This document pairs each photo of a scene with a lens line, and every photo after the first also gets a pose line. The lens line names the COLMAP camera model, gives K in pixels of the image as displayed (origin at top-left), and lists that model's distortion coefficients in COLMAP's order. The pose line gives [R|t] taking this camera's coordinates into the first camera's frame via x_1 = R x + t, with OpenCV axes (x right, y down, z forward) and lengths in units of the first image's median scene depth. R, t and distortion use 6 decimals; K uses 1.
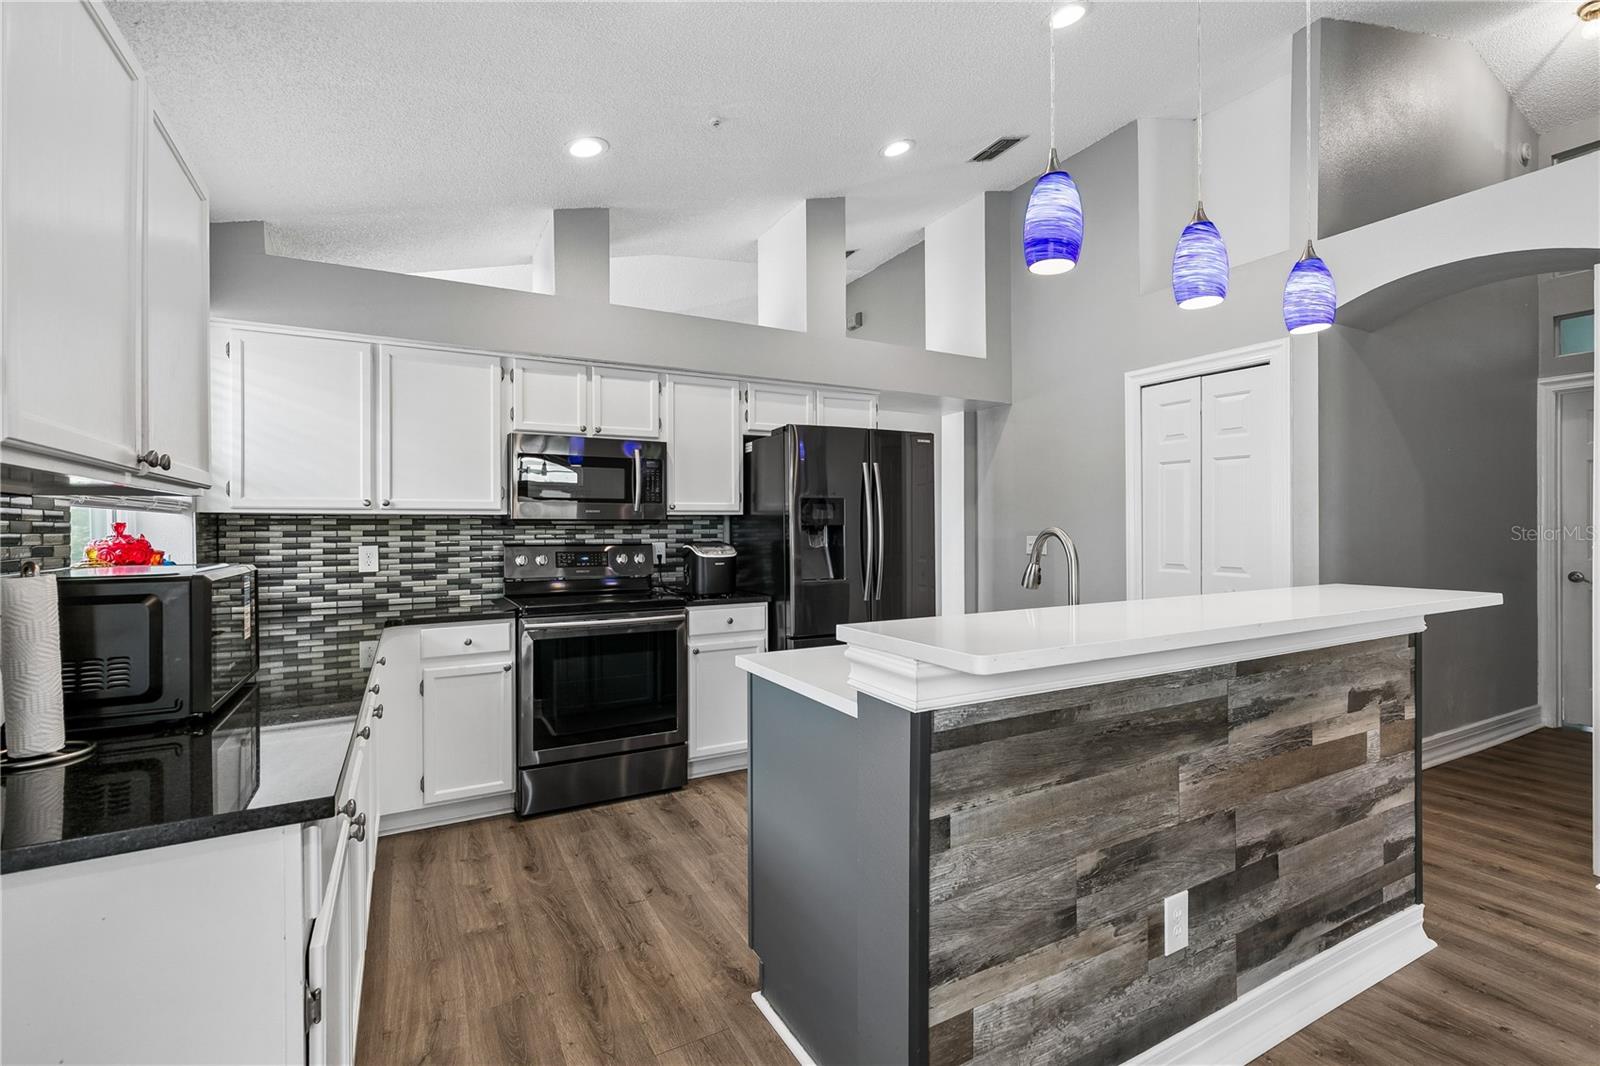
lens RADIAL K [[722.2, 0, 800.0], [0, 722.2, 533.0], [0, 0, 1]] dist [0.002884, 0.000301]
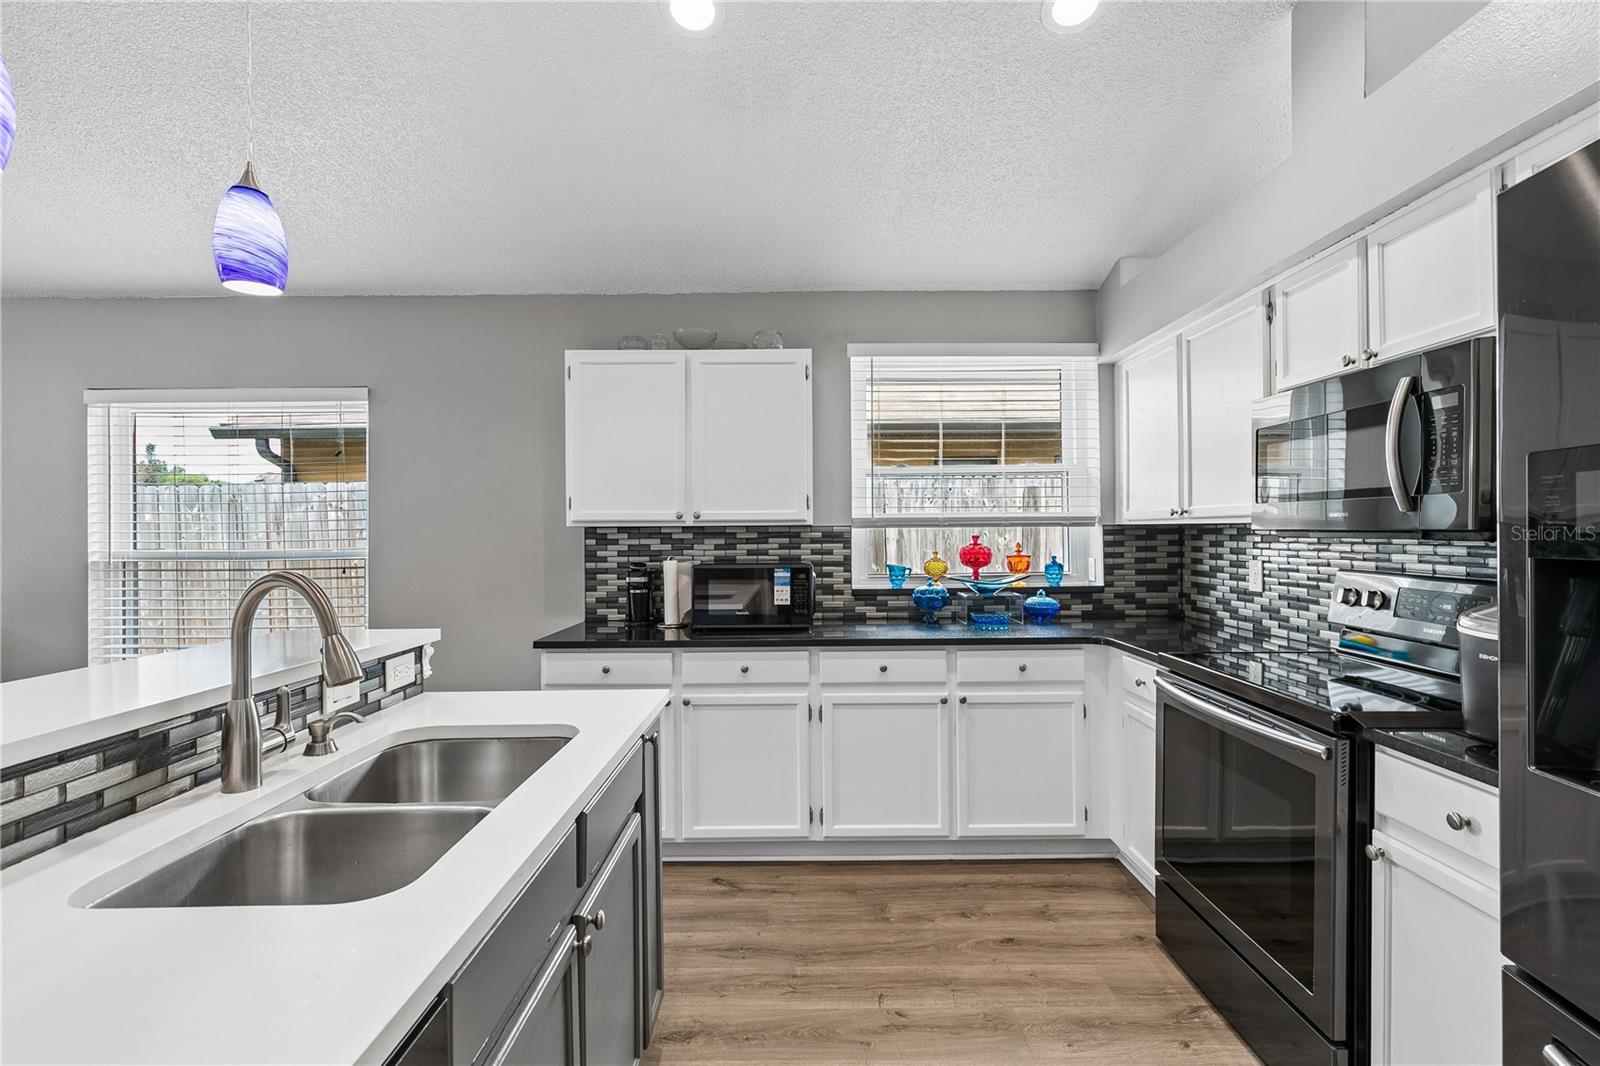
lens RADIAL K [[711.9, 0, 807.8], [0, 711.9, 536.3], [0, 0, 1]] dist [0.002258, -0.000184]
pose [[-0.469964, 0.015937, -0.882542, 0.440773], [0.005235, 0.999870, 0.015268, -0.029561], [0.882670, 0.002555, -0.469986, 1.094865]]
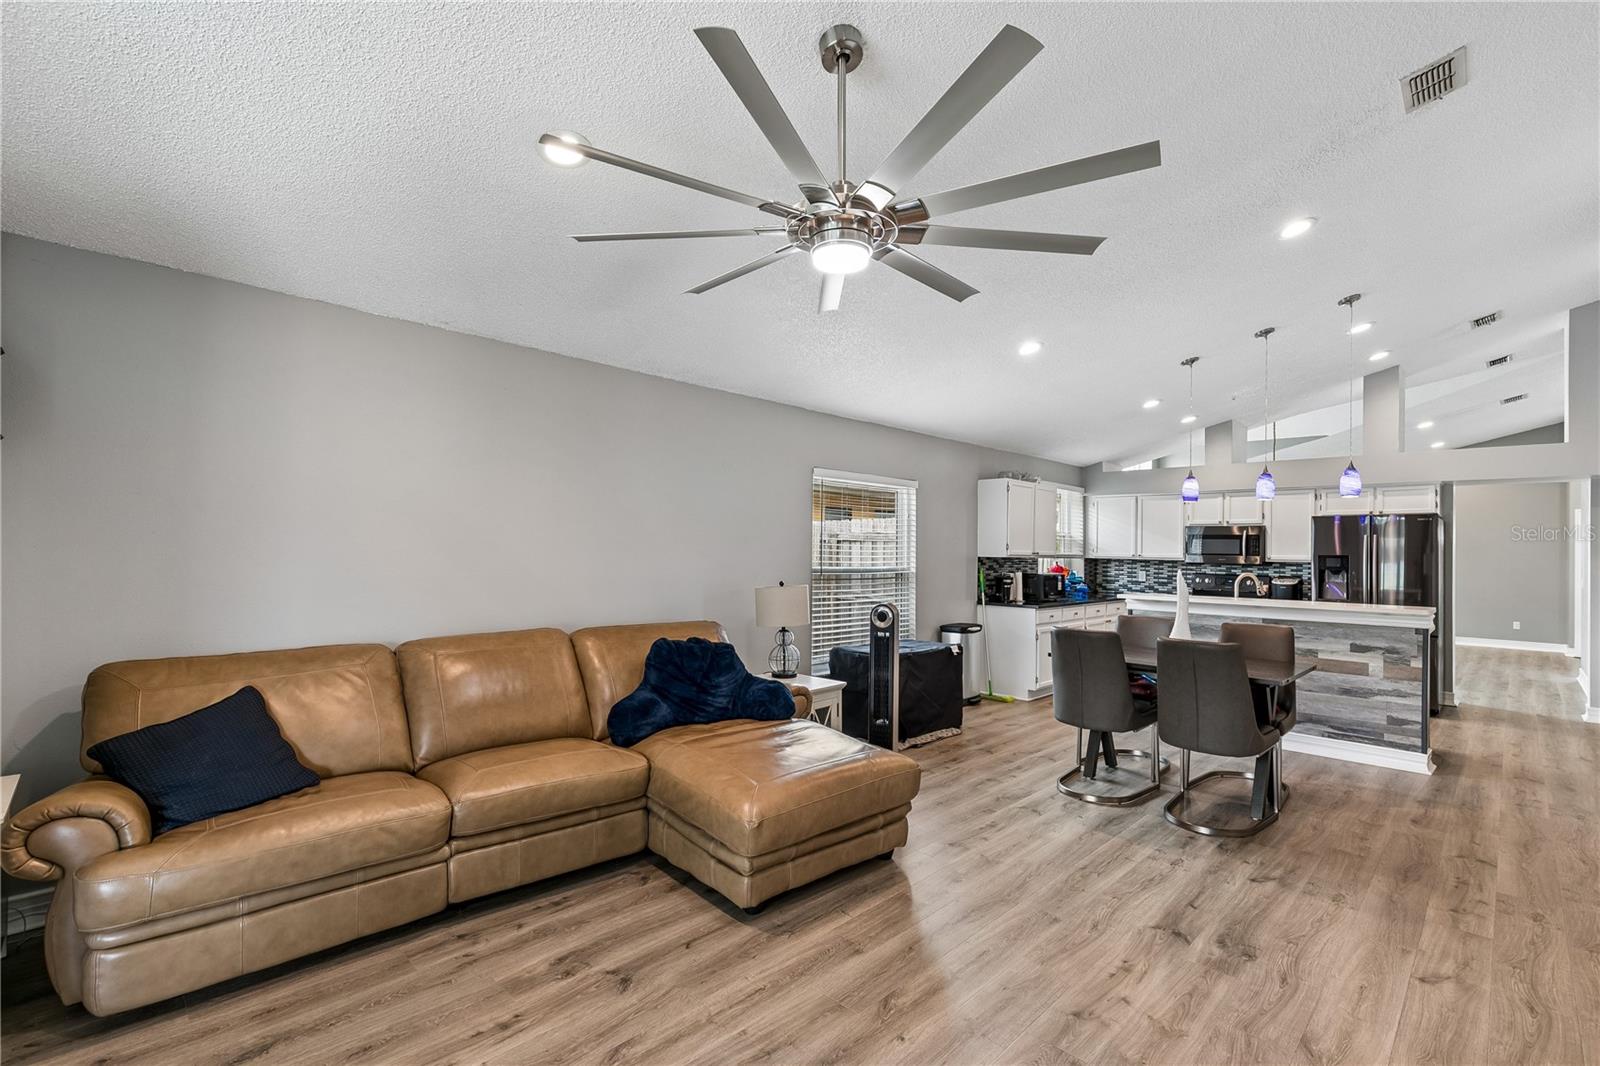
lens RADIAL K [[711.9, 0, 807.8], [0, 711.9, 536.3], [0, 0, 1]] dist [0.002258, -0.000184]
pose [[0.293934, -0.007342, -0.955797, 1.728357], [-0.022067, 0.999652, -0.014465, -0.050405], [0.955571, 0.025343, 0.293670, -1.033672]]
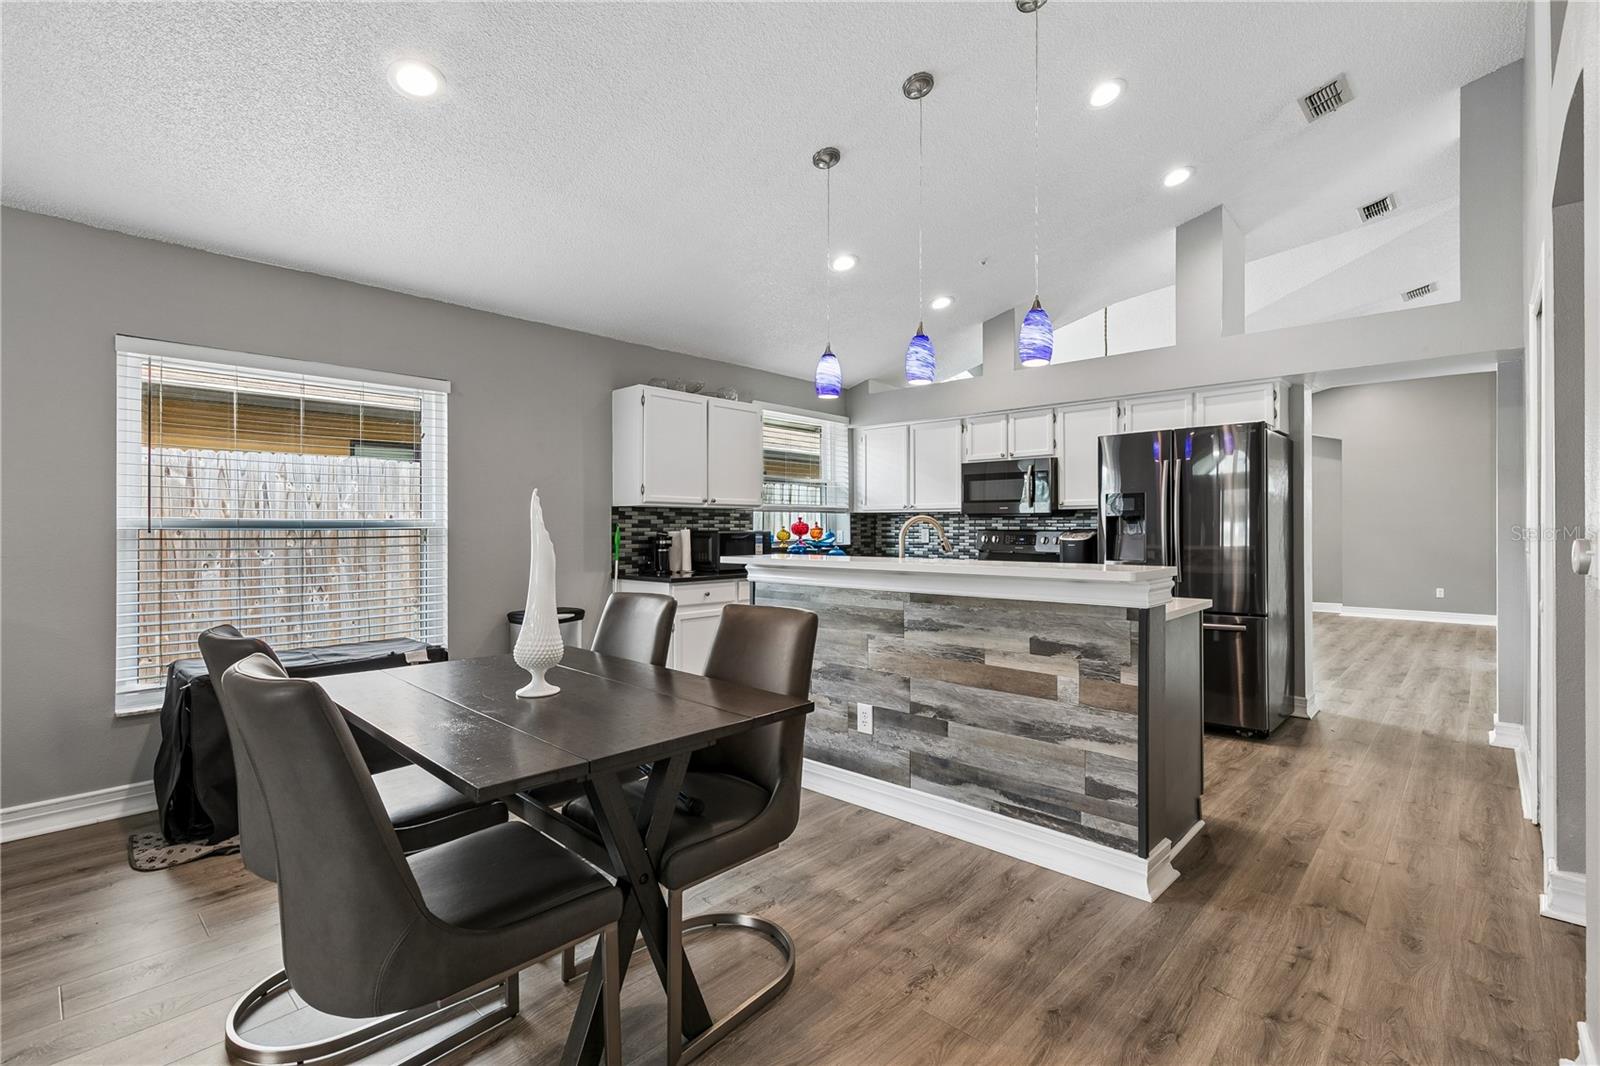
lens RADIAL K [[717.7, 0, 801.7], [0, 717.7, 521.0], [0, 0, 1]] dist [0.002401, -0.000195]
pose [[0.317780, -0.002087, -0.948162, 1.259494], [-0.006144, 0.999972, -0.004260, 0.008762], [0.948145, 0.007179, 0.317758, 0.121121]]
